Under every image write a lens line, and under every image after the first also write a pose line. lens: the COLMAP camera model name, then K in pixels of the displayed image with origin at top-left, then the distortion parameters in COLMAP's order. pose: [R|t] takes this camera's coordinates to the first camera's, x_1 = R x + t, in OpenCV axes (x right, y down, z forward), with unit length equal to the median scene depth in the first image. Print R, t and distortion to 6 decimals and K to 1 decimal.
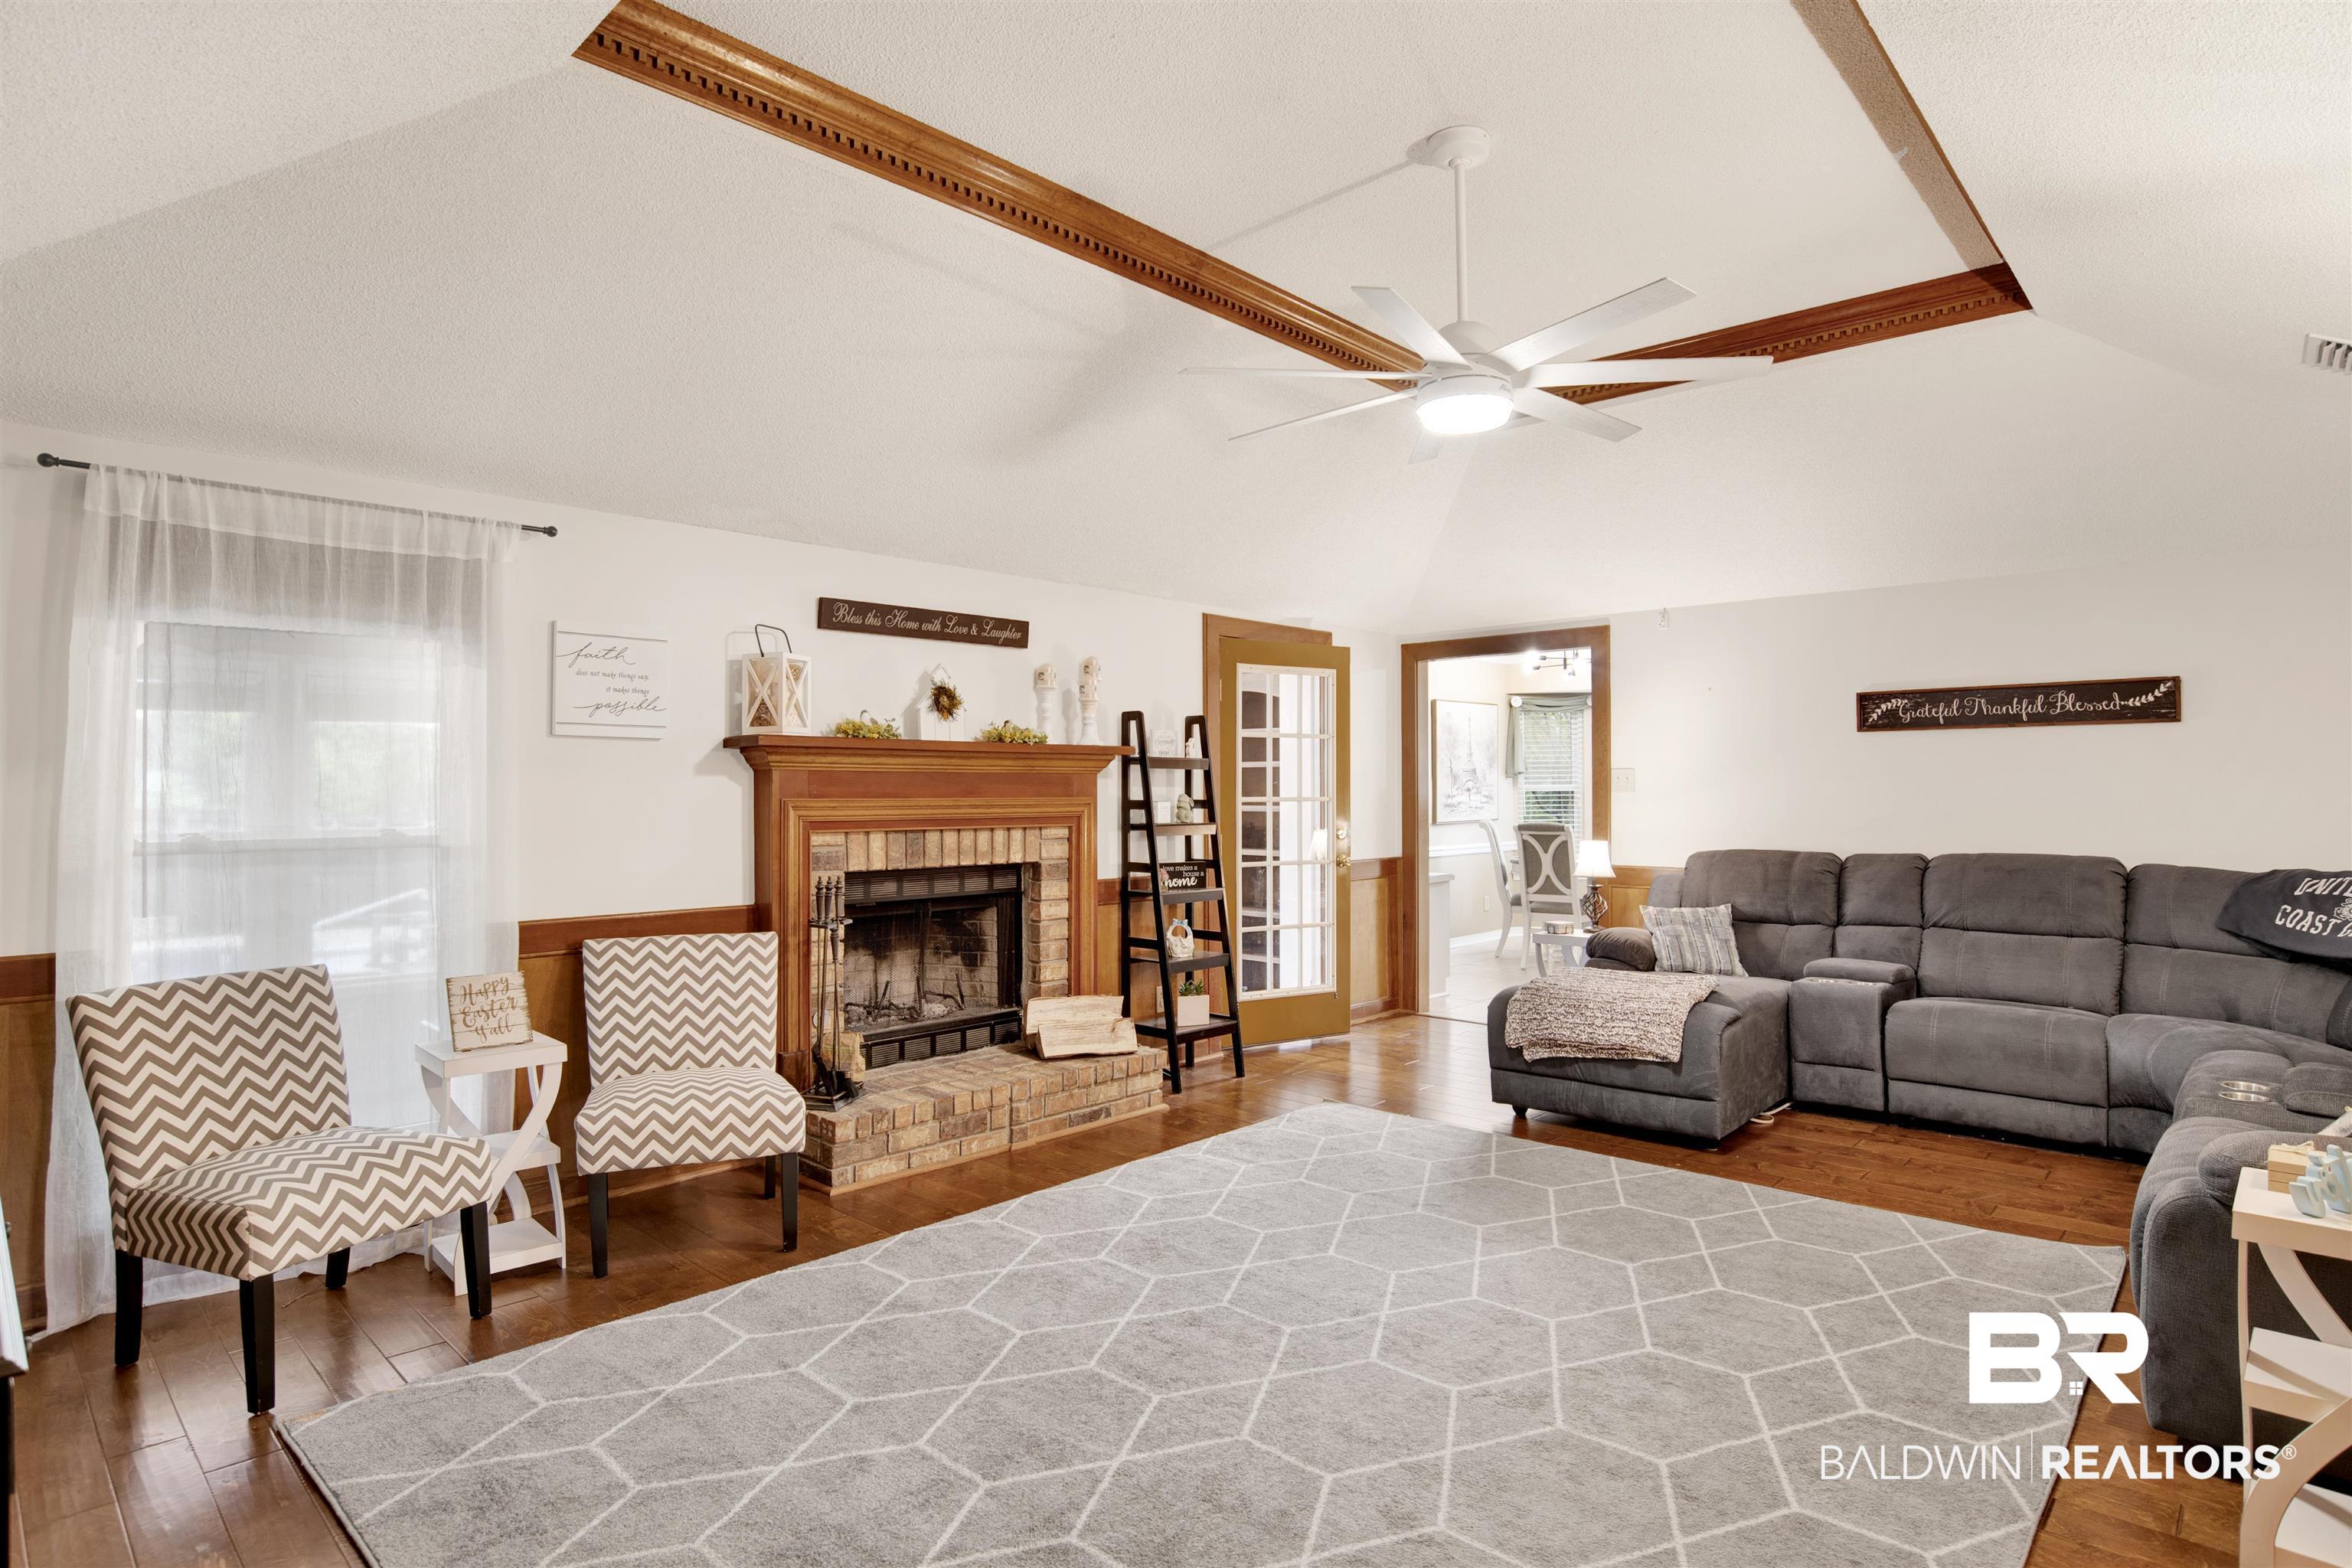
lens RADIAL K [[1270.4, 0, 1177.8], [0, 1270.4, 775.5], [0, 0, 1]] dist [-0.056703, 0.022021]
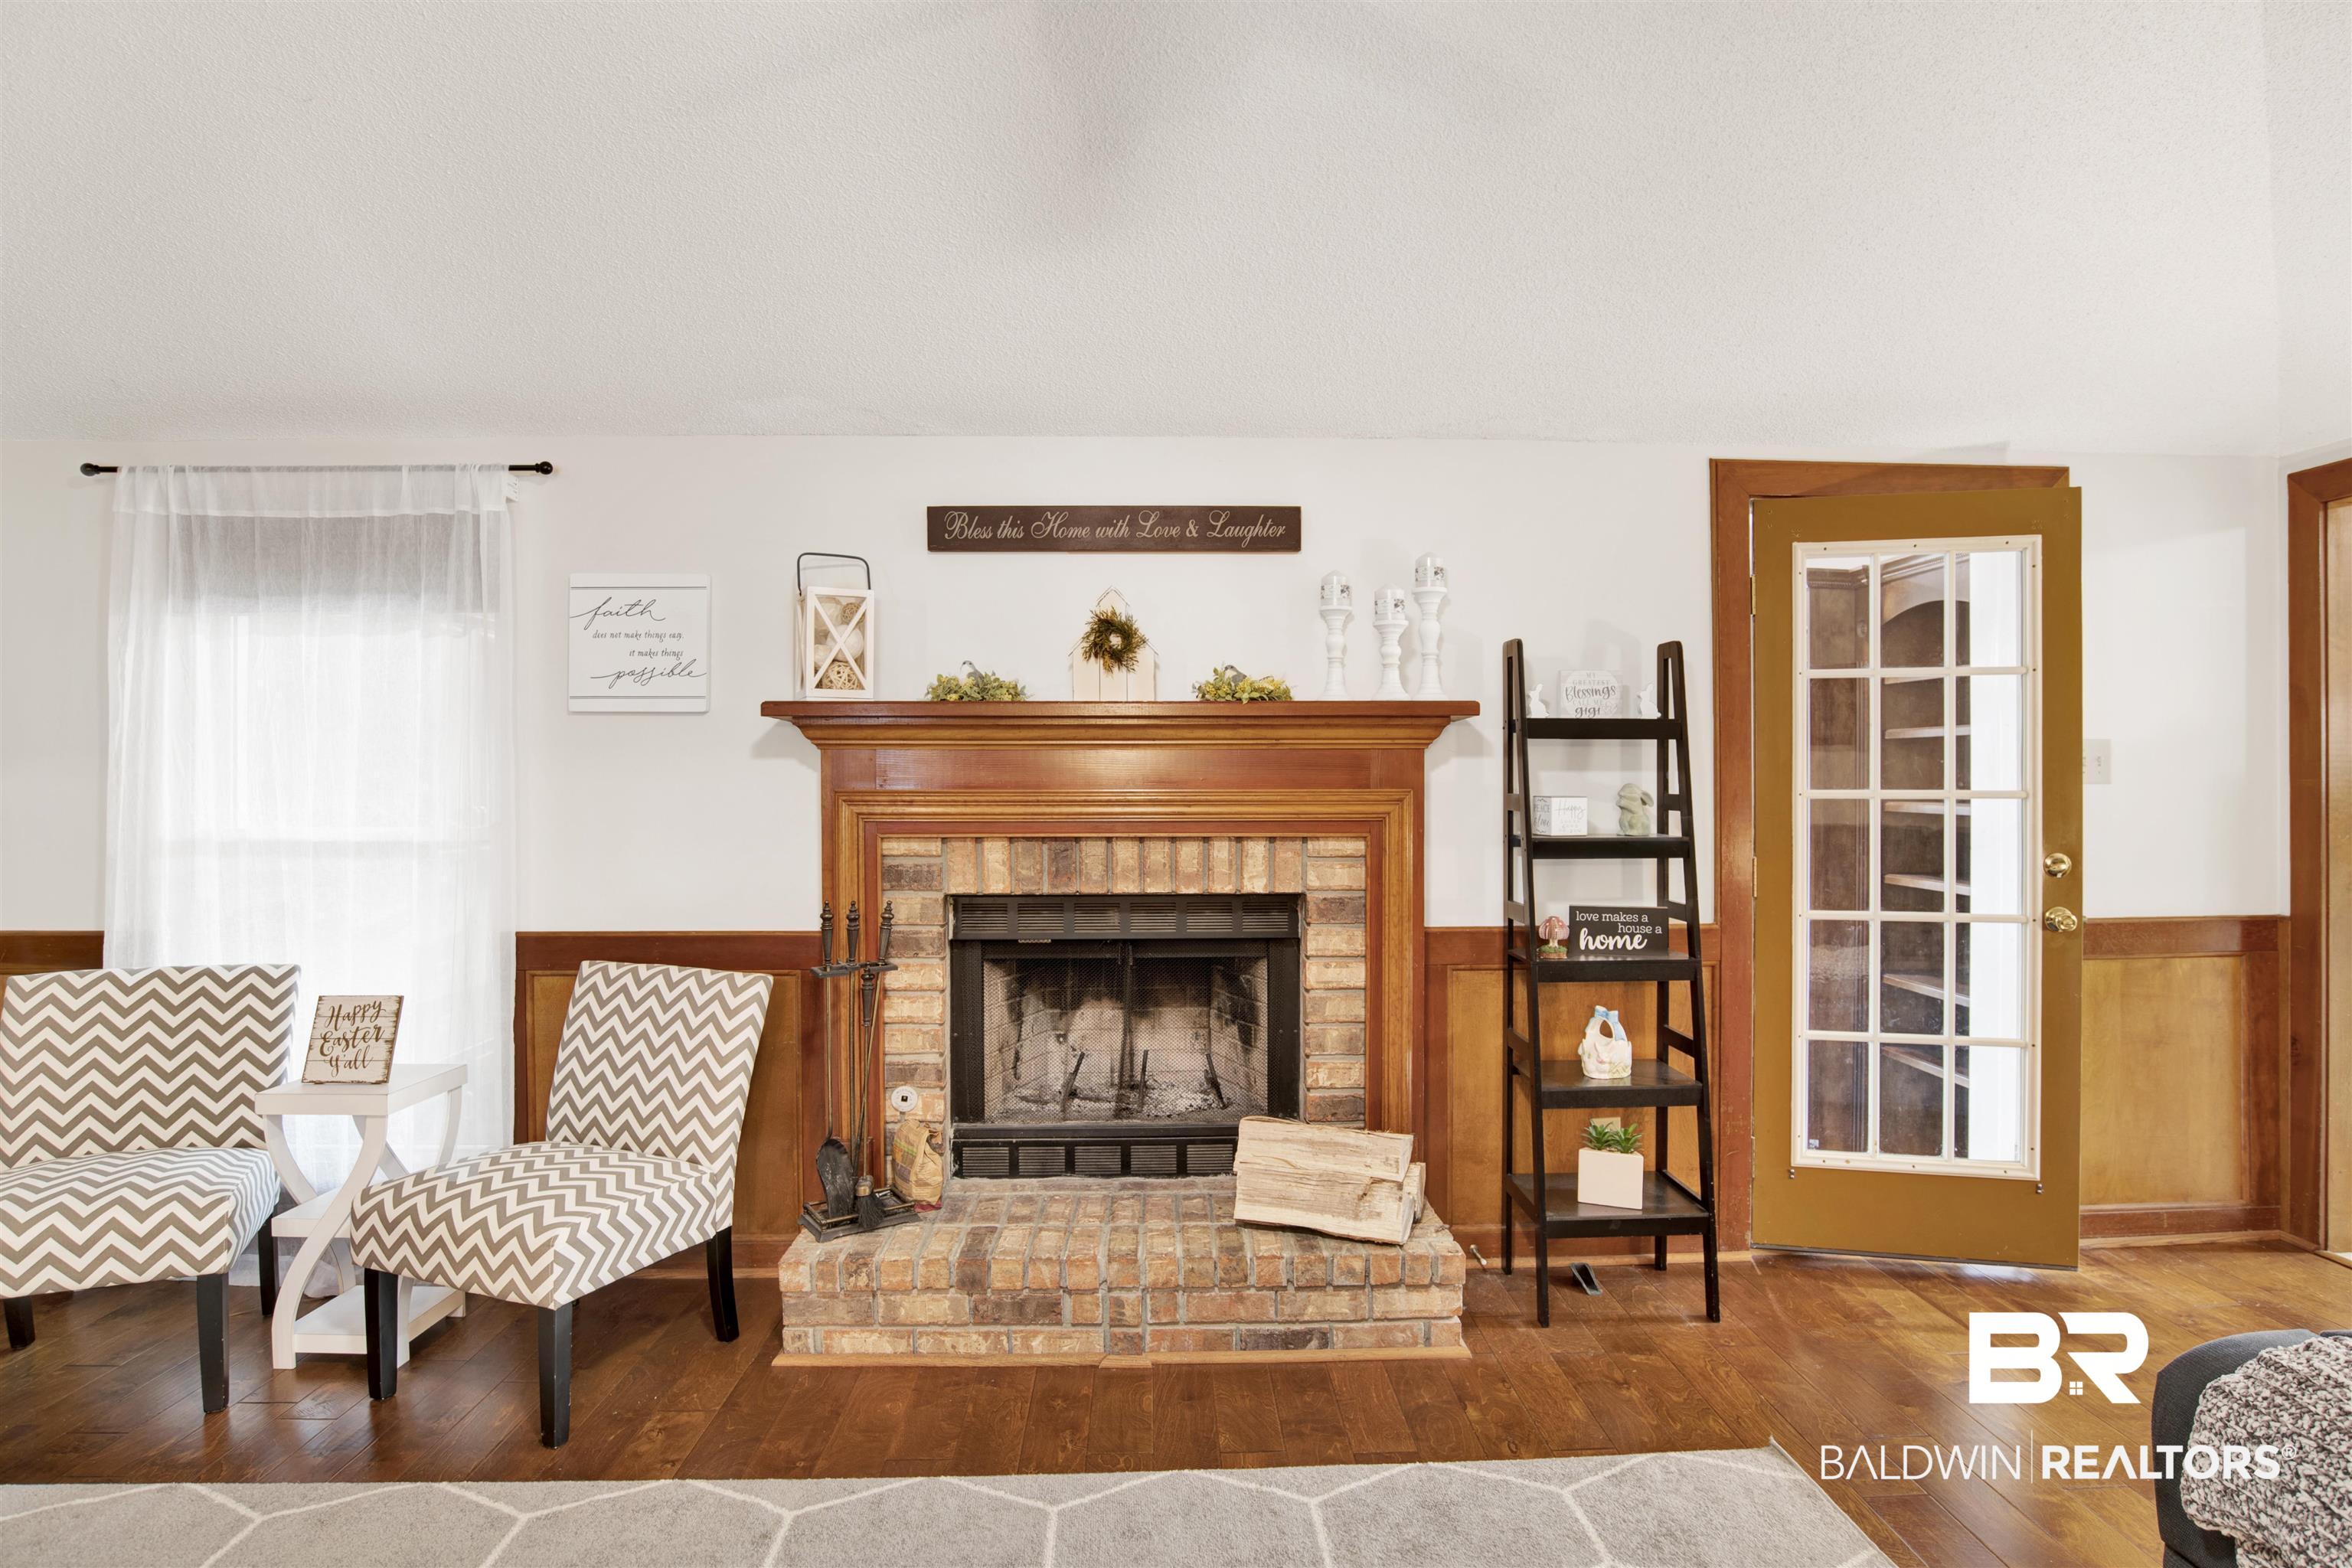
lens RADIAL K [[1244.1, 0, 1178.6], [0, 1244.1, 774.9], [0, 0, 1]] dist [-0.074135, 0.032828]
pose [[0.707494, -0.001155, -0.706718, 0.296611], [0.008906, 0.999934, 0.007281, 0.005948], [0.706663, -0.011445, 0.707458, 0.575701]]
